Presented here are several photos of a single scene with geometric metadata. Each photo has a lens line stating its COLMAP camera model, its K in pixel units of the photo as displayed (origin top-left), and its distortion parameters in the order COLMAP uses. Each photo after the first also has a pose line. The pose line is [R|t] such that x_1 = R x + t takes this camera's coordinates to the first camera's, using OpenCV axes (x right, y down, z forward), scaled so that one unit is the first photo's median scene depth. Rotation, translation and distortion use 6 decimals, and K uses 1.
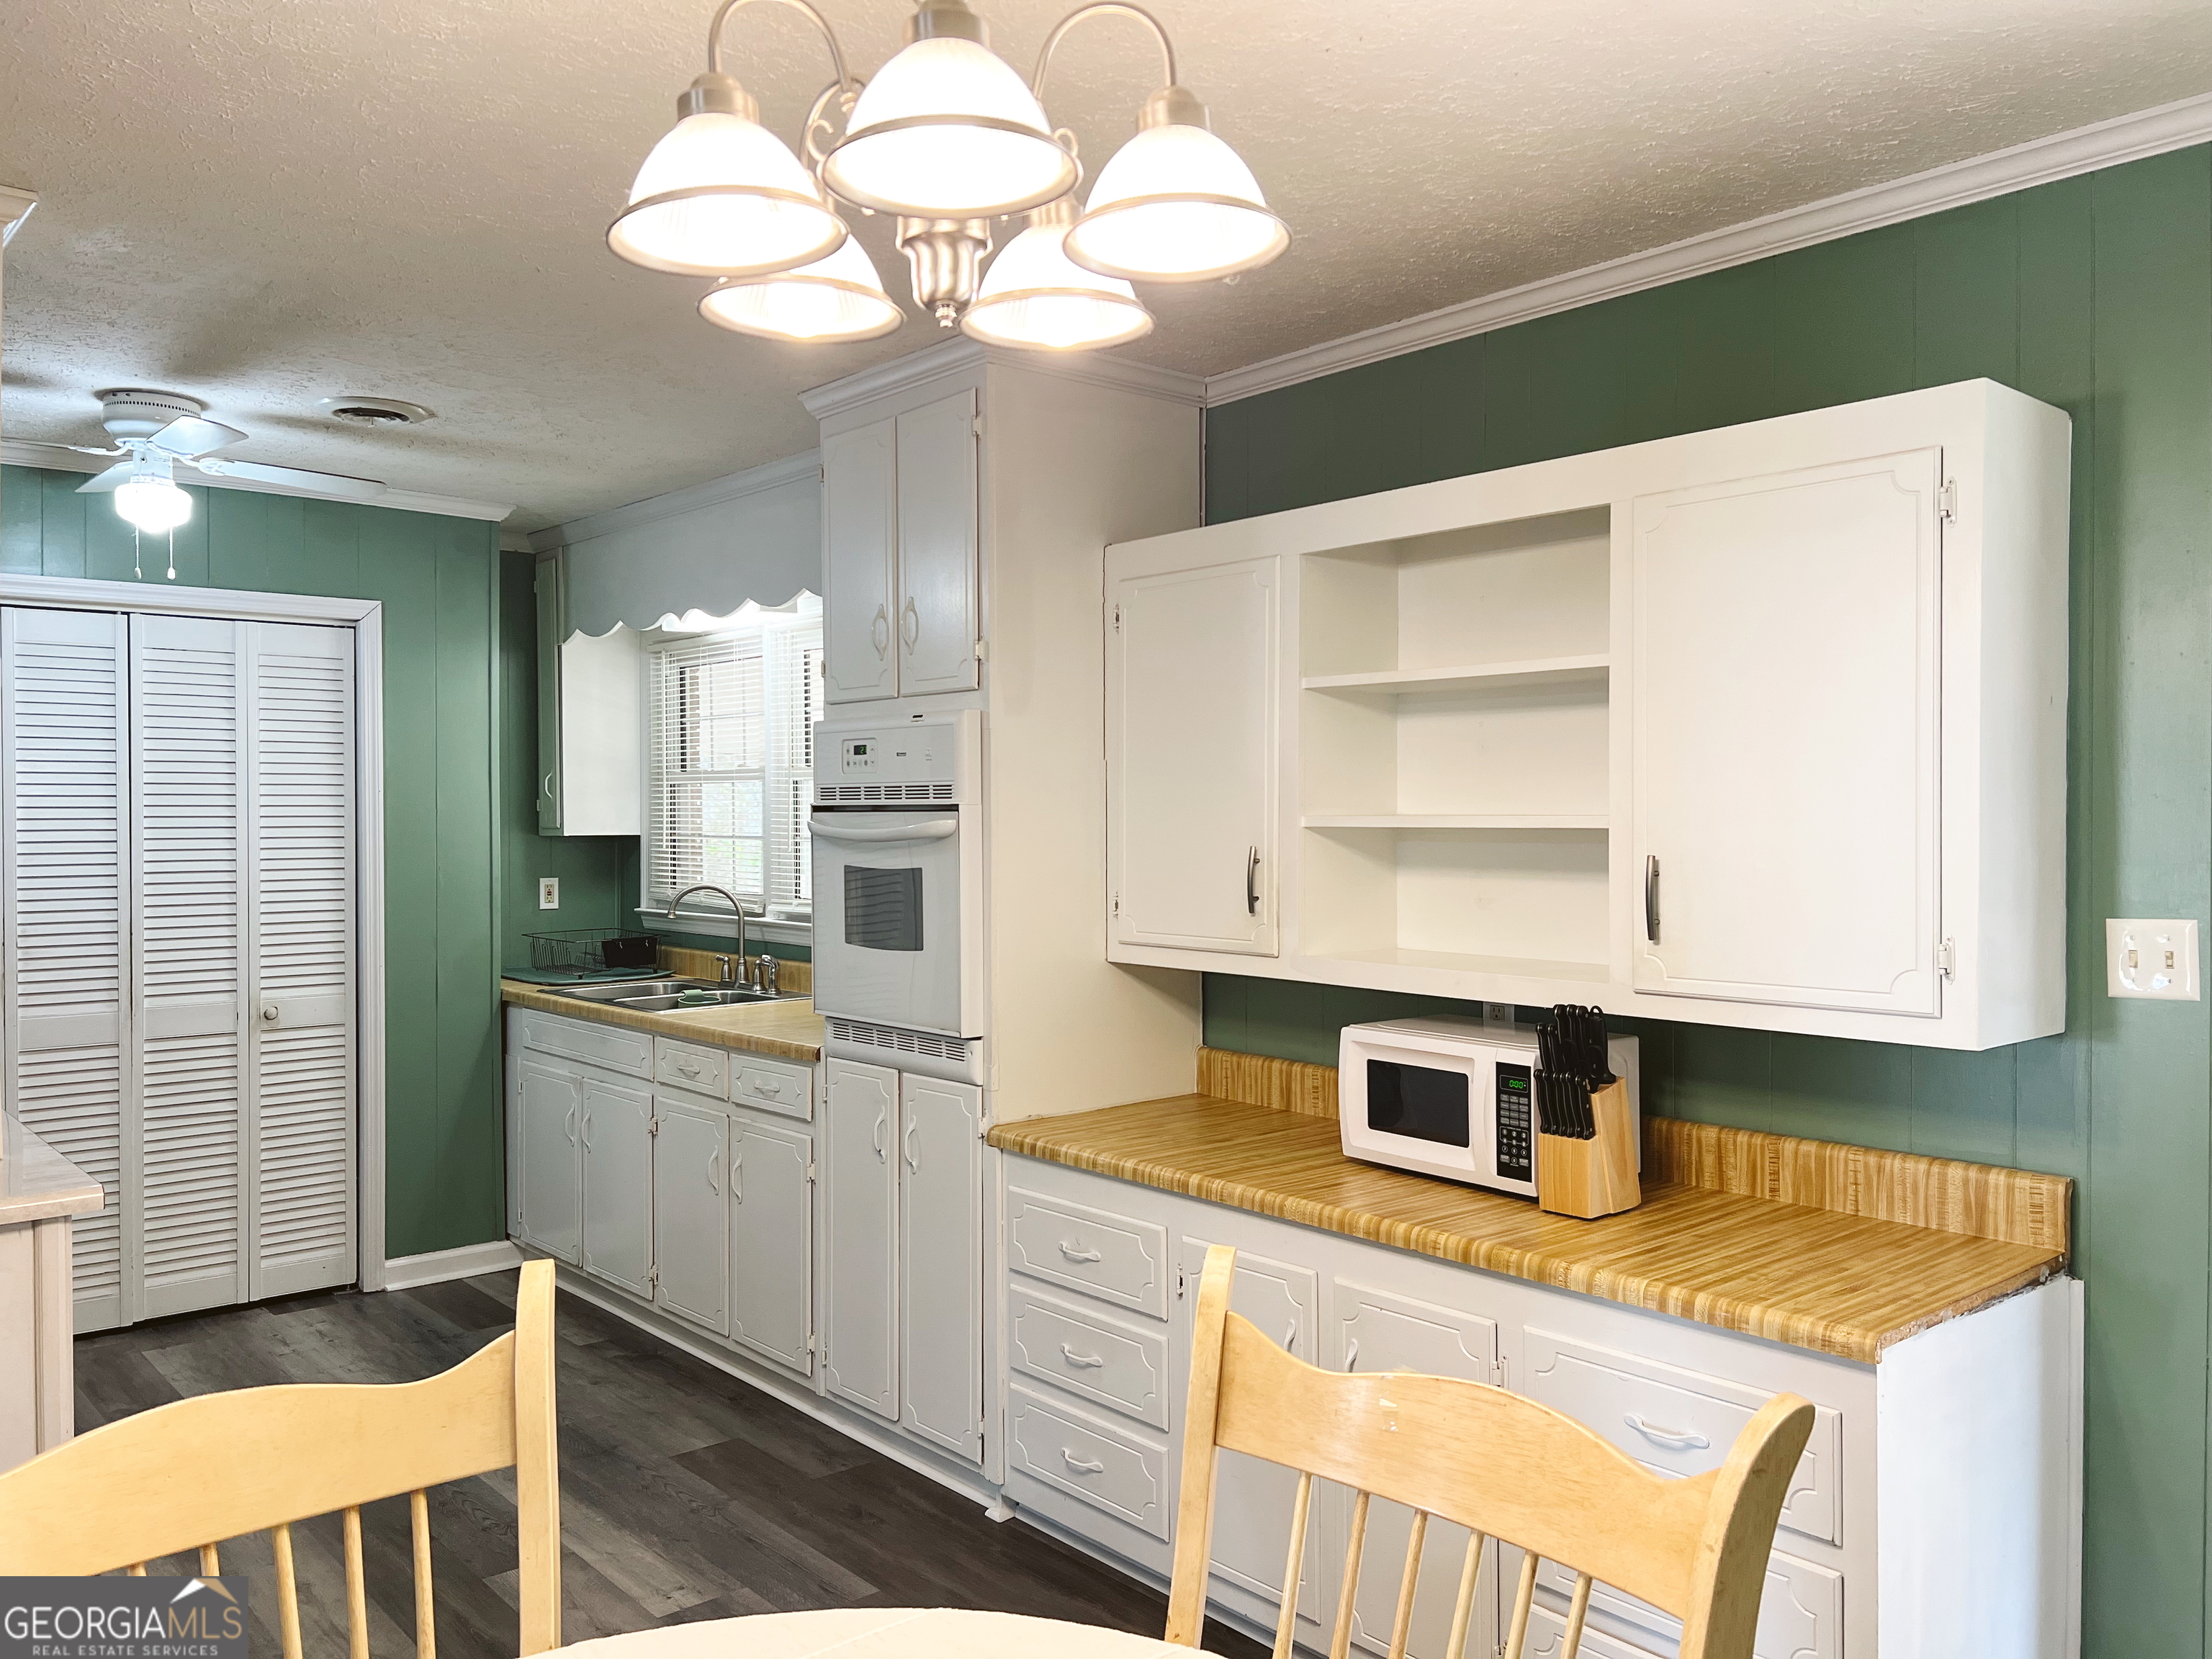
lens RADIAL K [[1660.2, 0, 1099.9], [0, 1660.2, 830.5], [0, 0, 1]] dist [0.061130, -0.078213]
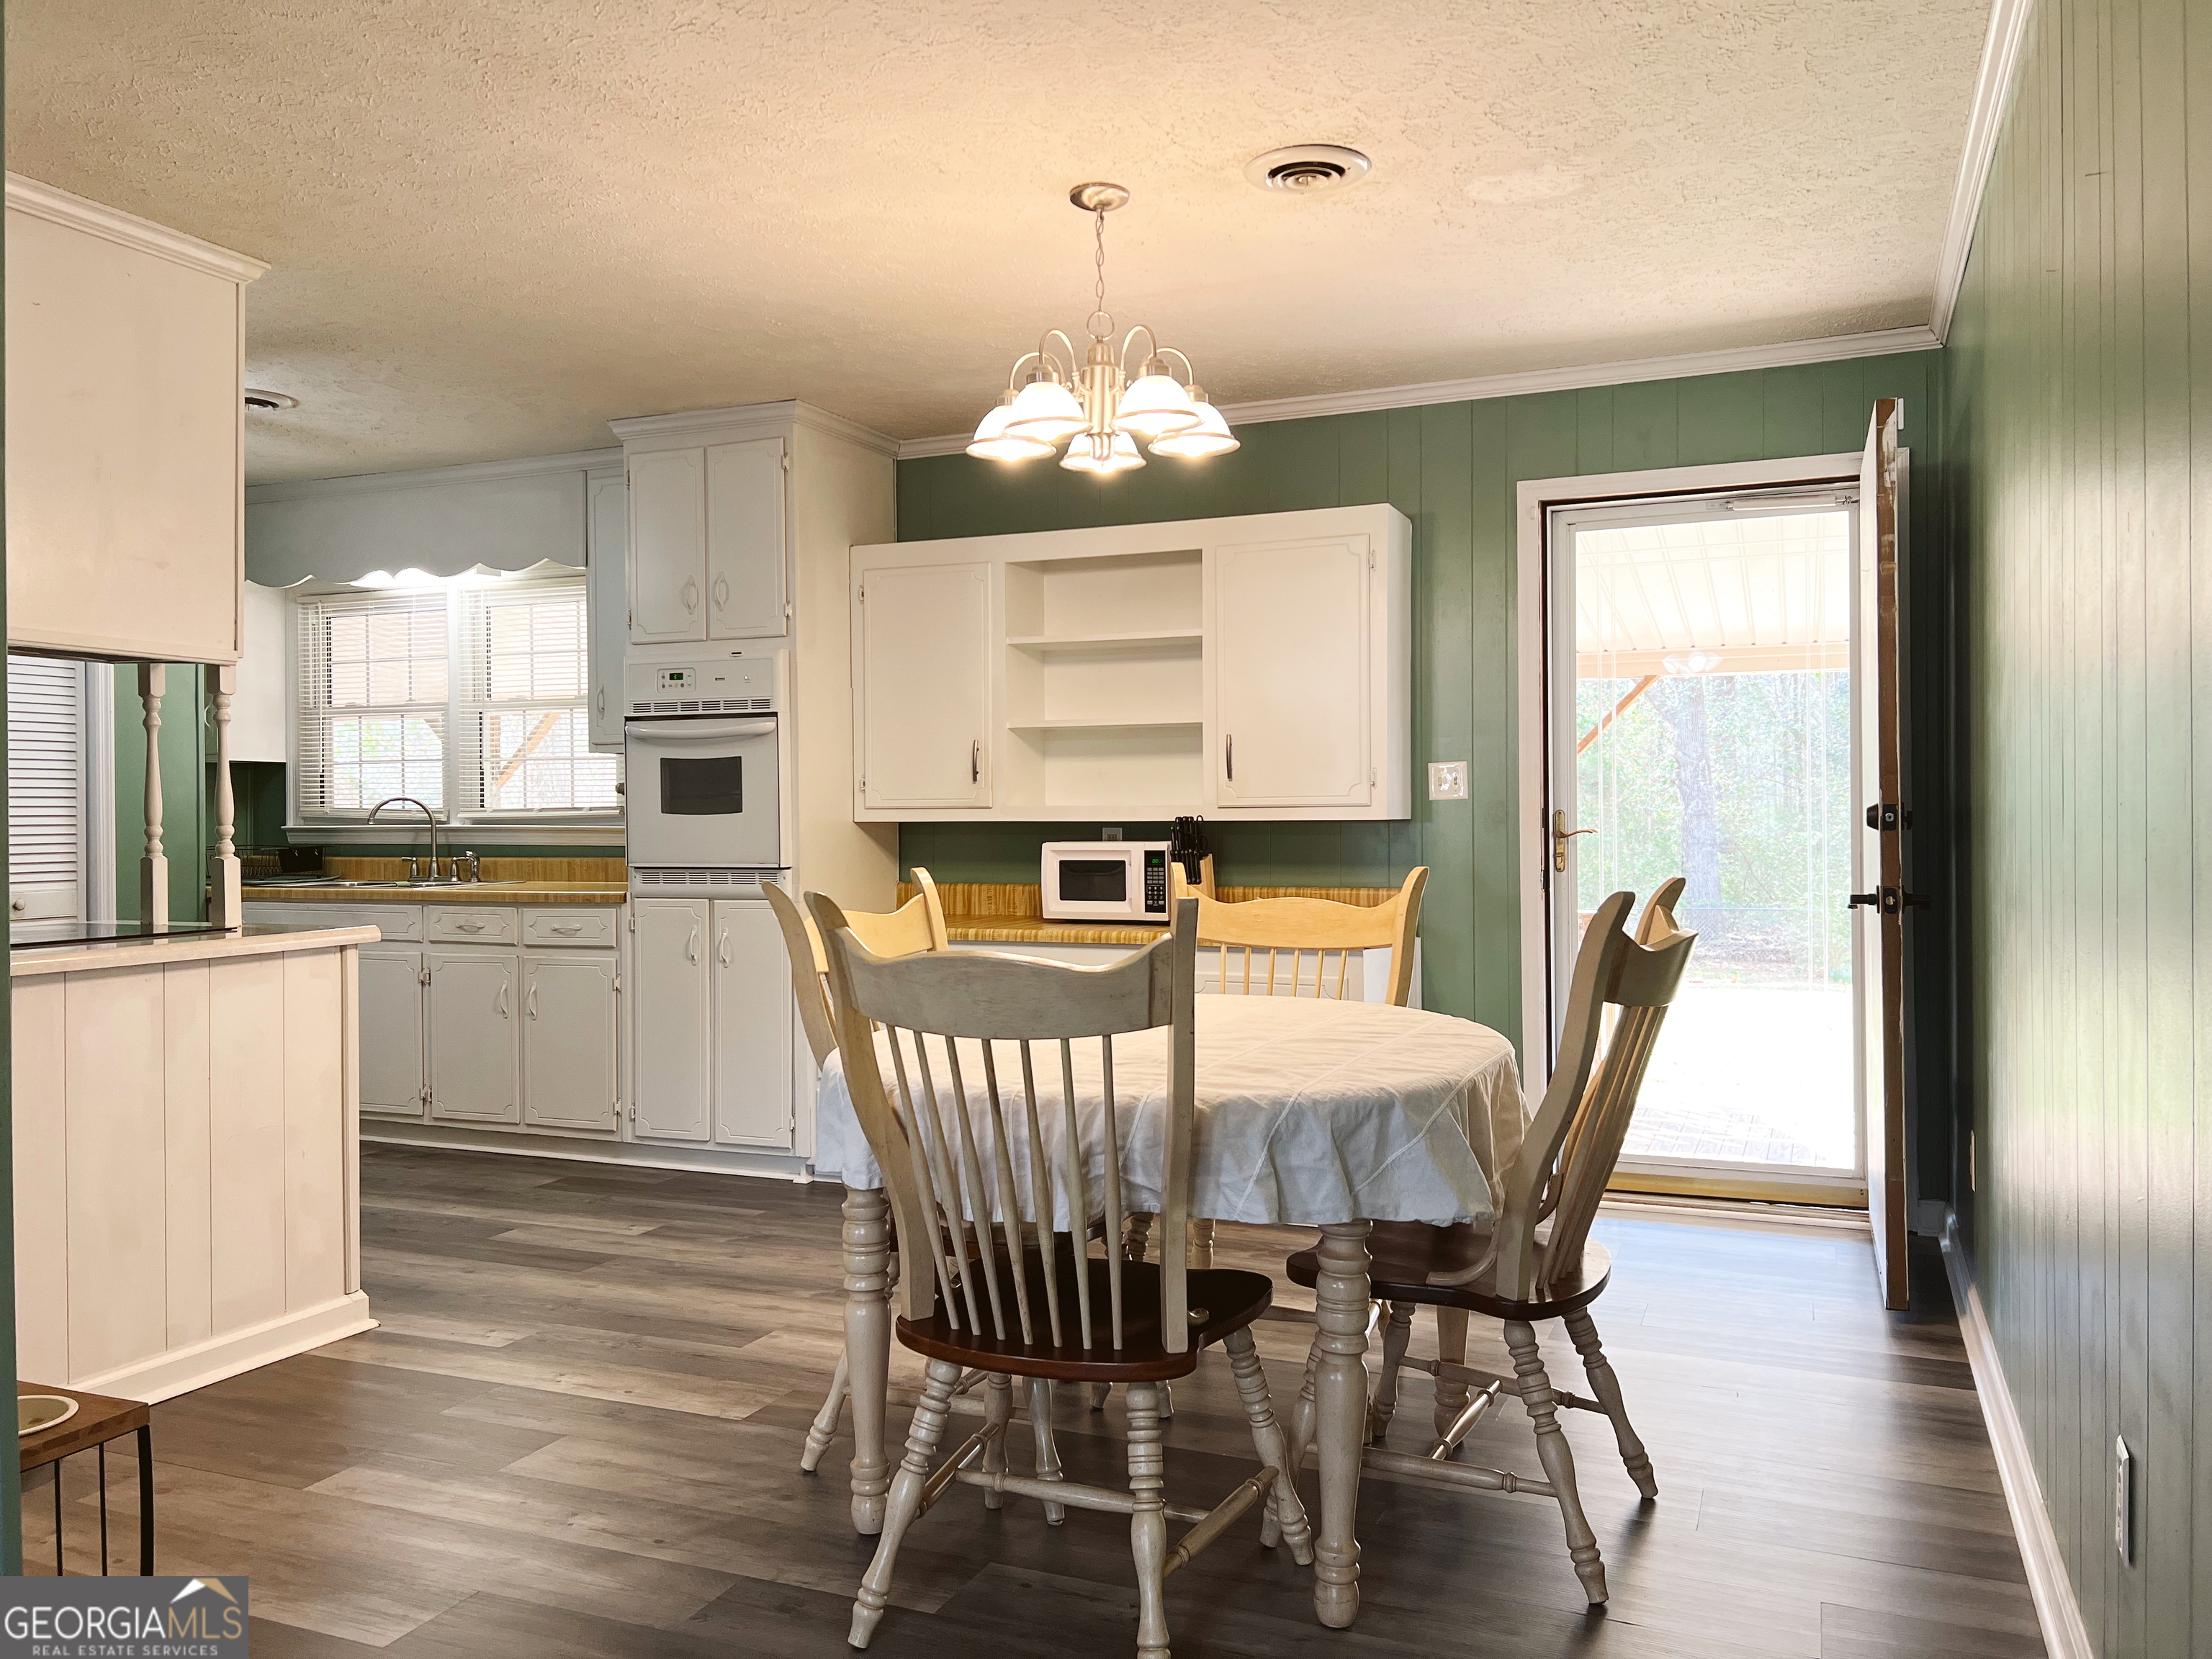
lens RADIAL K [[1681.4, 0, 1116.2], [0, 1681.4, 819.3], [0, 0, 1]] dist [0.102327, -0.214116]
pose [[0.897425, -0.004772, 0.441142, -0.412944], [0.009016, 0.999931, -0.007525, 0.081771], [-0.441076, 0.010731, 0.897406, -0.436119]]
